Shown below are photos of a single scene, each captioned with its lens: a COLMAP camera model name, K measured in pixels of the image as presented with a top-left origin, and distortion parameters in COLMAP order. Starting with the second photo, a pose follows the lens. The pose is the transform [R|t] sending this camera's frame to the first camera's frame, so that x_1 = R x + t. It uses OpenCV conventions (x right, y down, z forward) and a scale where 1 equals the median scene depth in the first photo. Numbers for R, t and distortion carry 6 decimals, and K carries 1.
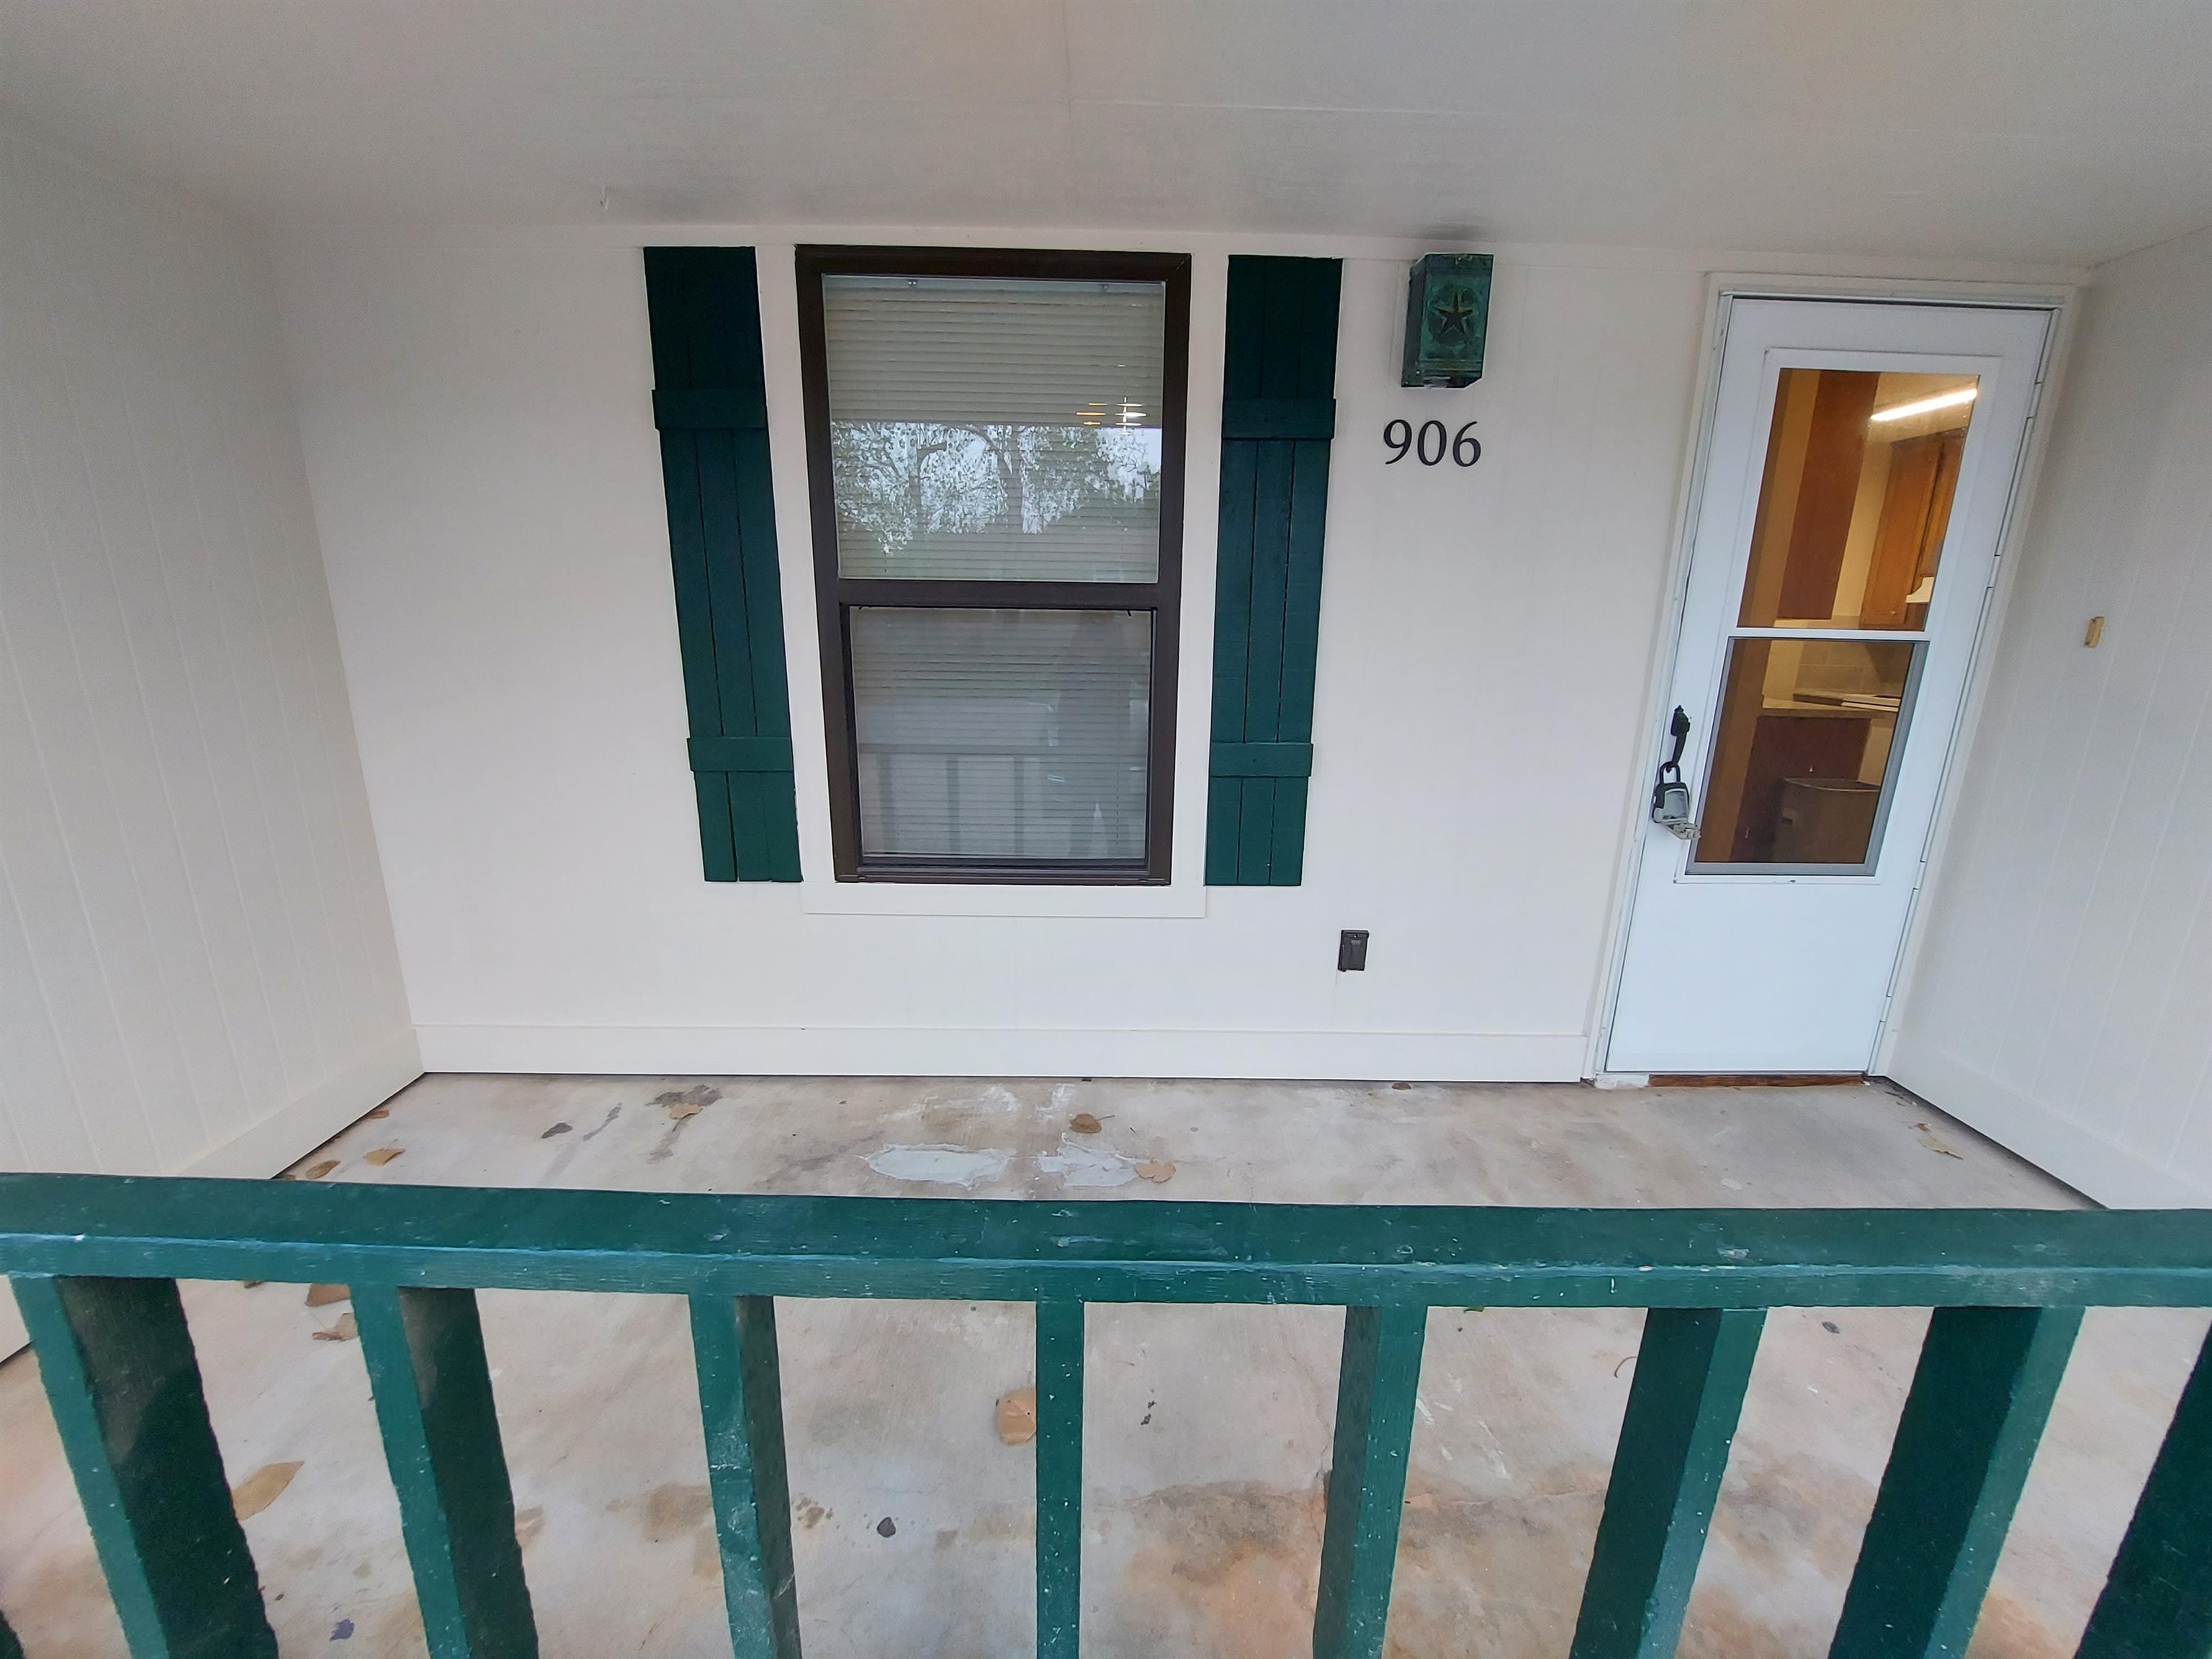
lens RADIAL K [[887.2, 0, 1095.1], [0, 887.2, 846.0], [0, 0, 1]] dist [-0.017081, 0.000105]
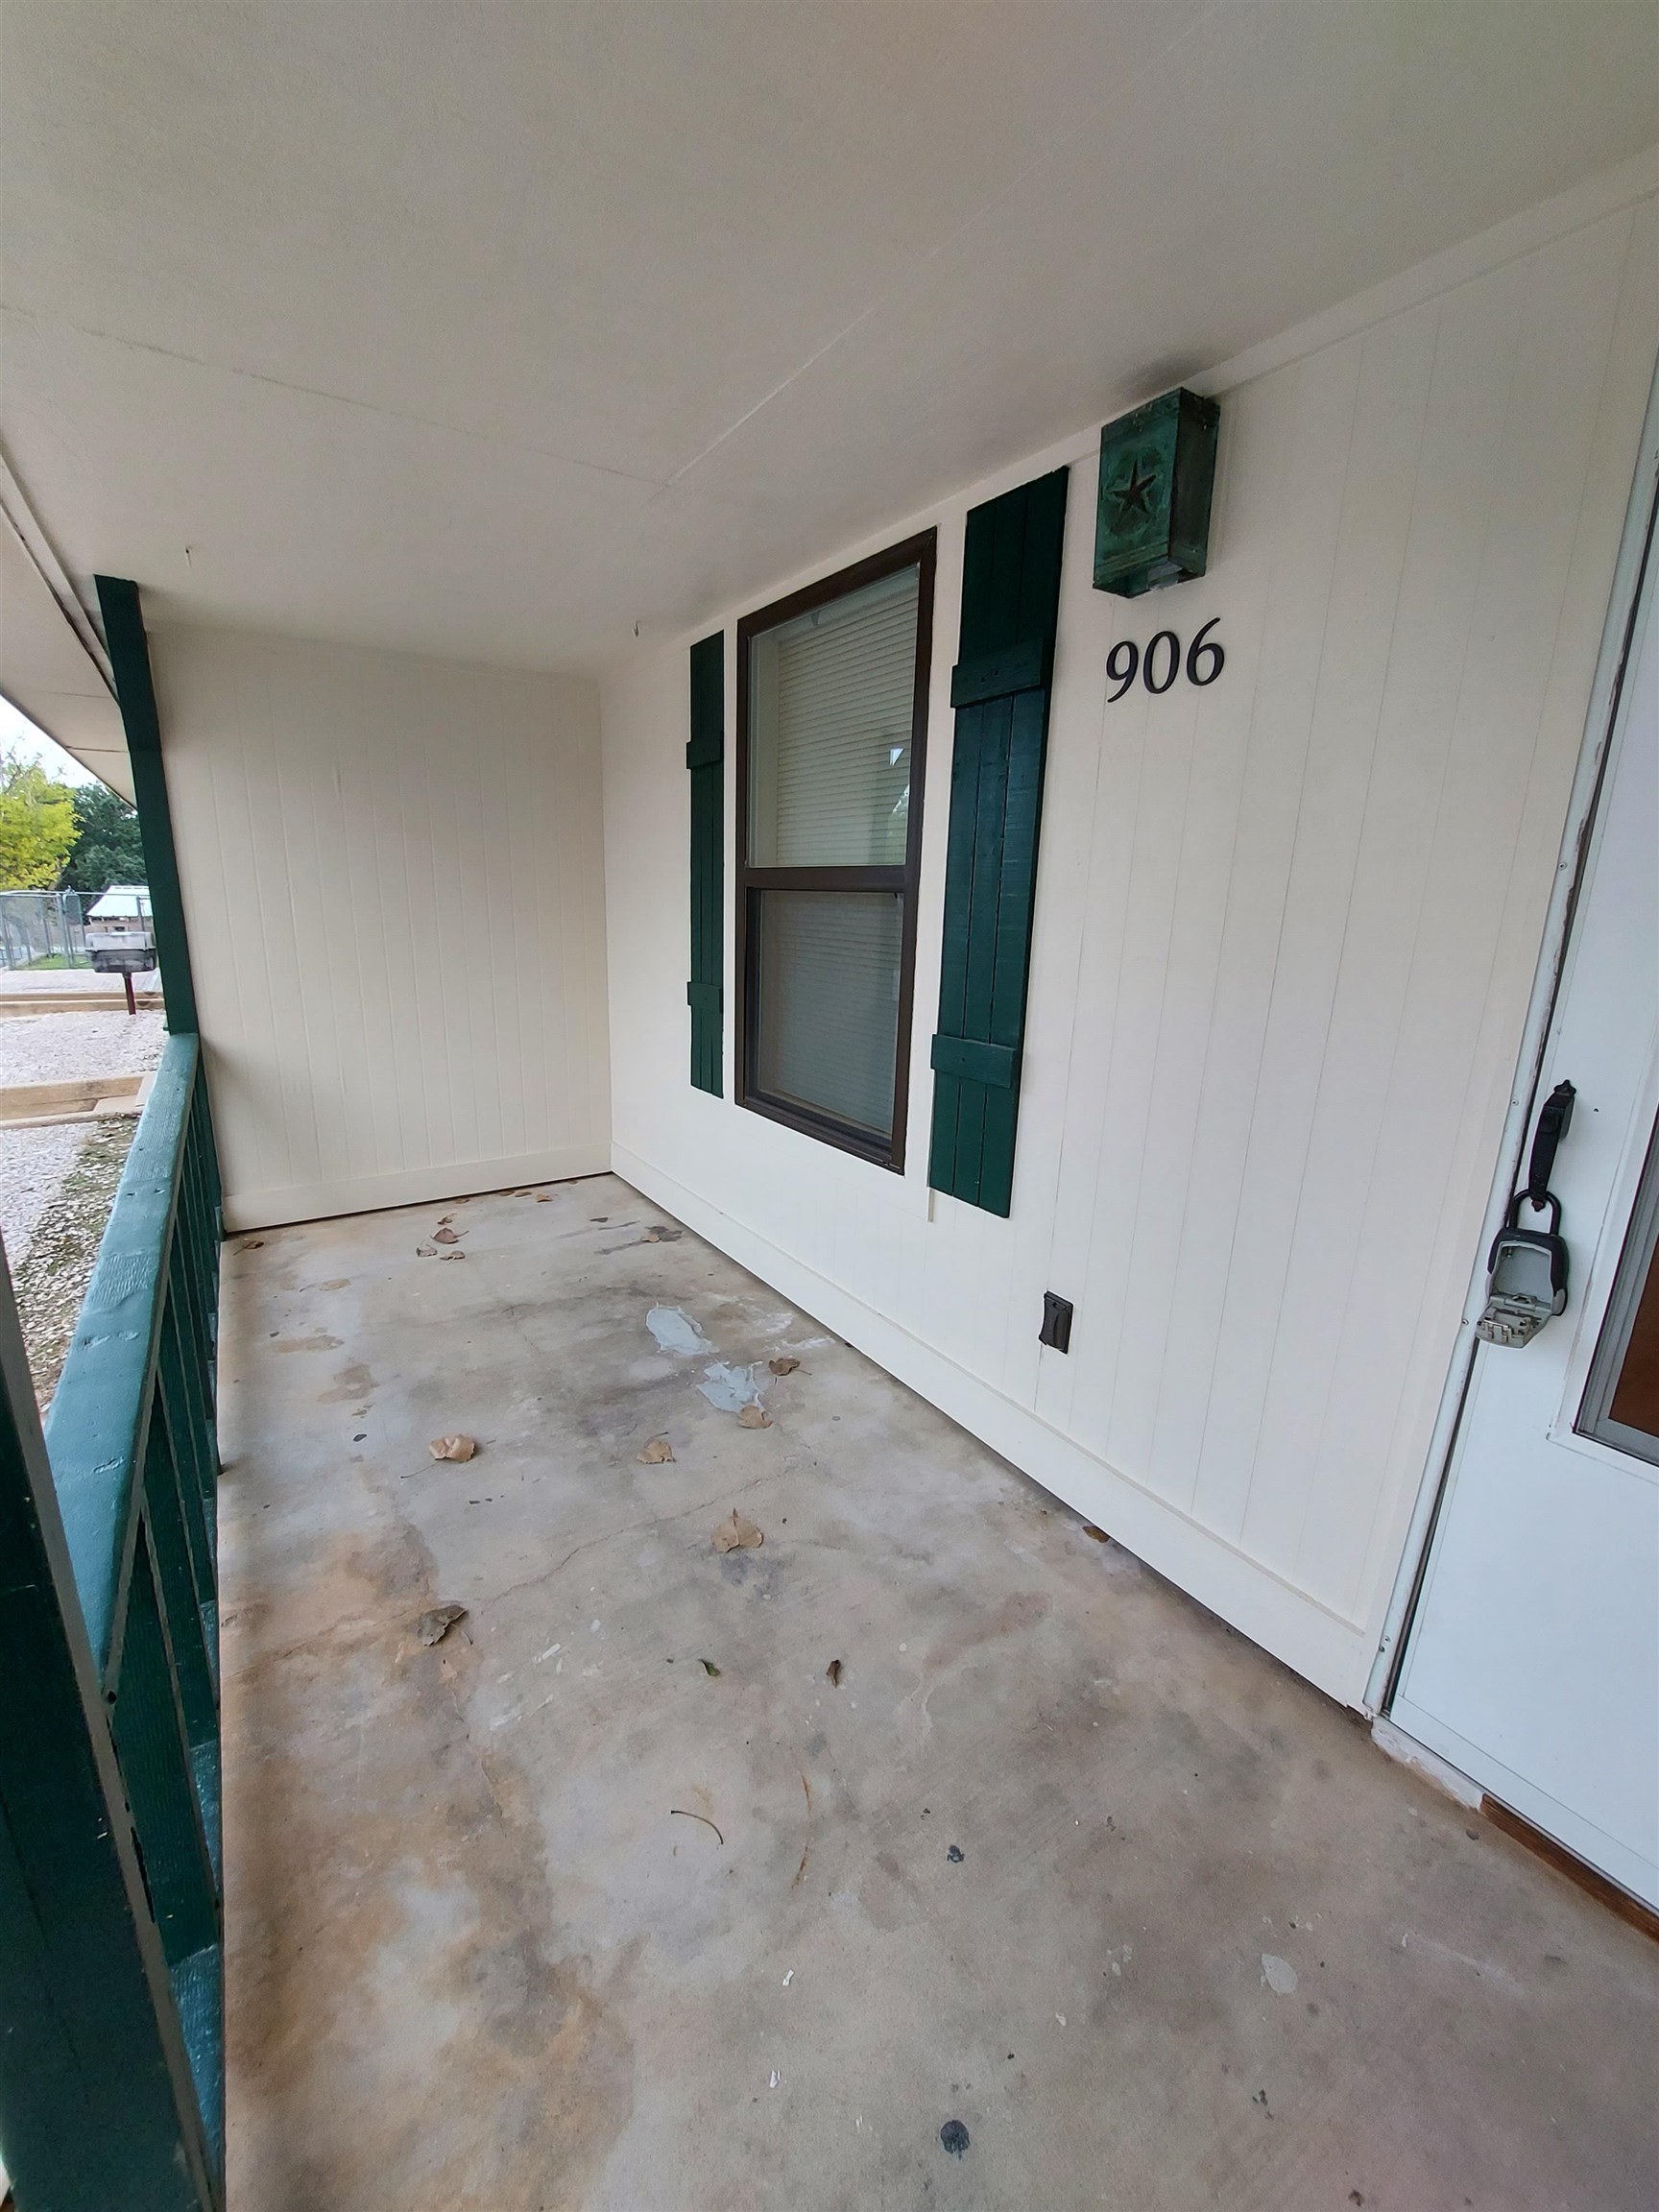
lens RADIAL K [[887.2, 0, 813.3], [0, 887.2, 1098.0], [0, 0, 1]] dist [-0.017081, 0.000105]
pose [[0.536754, 0.188121, -0.822500, 0.889826], [-0.219786, 0.972347, 0.078964, -0.101597], [0.814610, 0.138390, 0.563258, 0.405076]]
